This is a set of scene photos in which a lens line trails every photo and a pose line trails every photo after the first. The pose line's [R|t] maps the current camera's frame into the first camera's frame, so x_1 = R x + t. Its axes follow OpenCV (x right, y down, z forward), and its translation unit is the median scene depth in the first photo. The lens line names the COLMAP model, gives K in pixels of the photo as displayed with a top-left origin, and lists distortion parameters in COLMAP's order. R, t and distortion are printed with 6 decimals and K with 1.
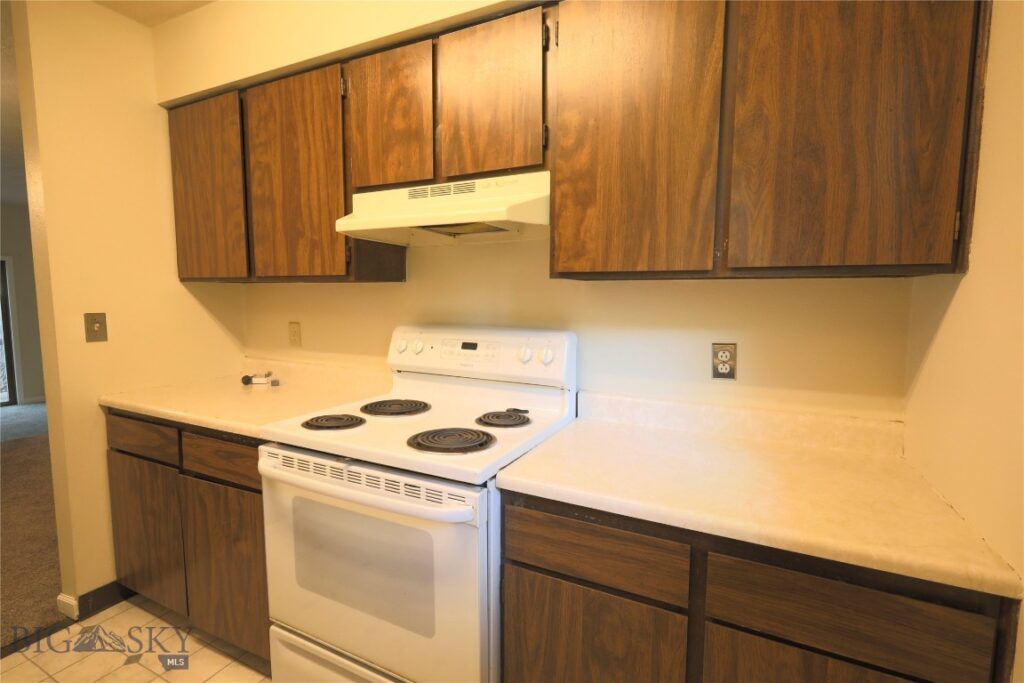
lens RADIAL K [[466.1, 0, 512.0], [0, 466.1, 341.5], [0, 0, 1]] dist [0.001097, 0.000116]
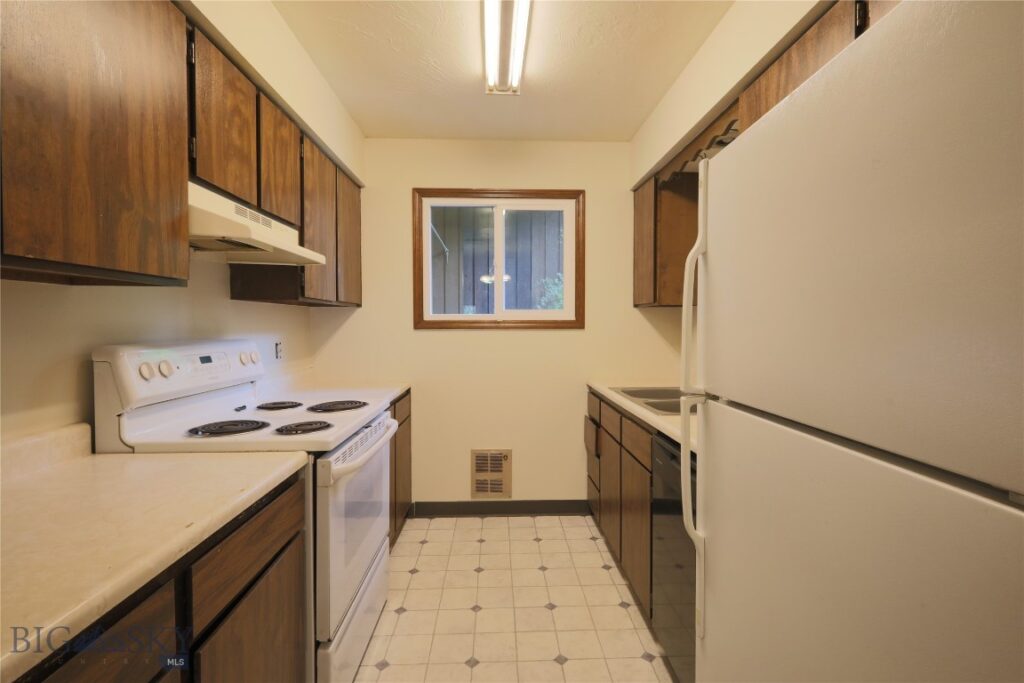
lens RADIAL K [[474.7, 0, 512.0], [0, 474.7, 341.5], [0, 0, 1]] dist [-0.000044, -0.000186]
pose [[-0.467883, -0.042224, 0.882781, -1.314368], [0.075238, 0.993329, 0.087388, -0.069652], [-0.880582, 0.107306, -0.461585, 0.903475]]
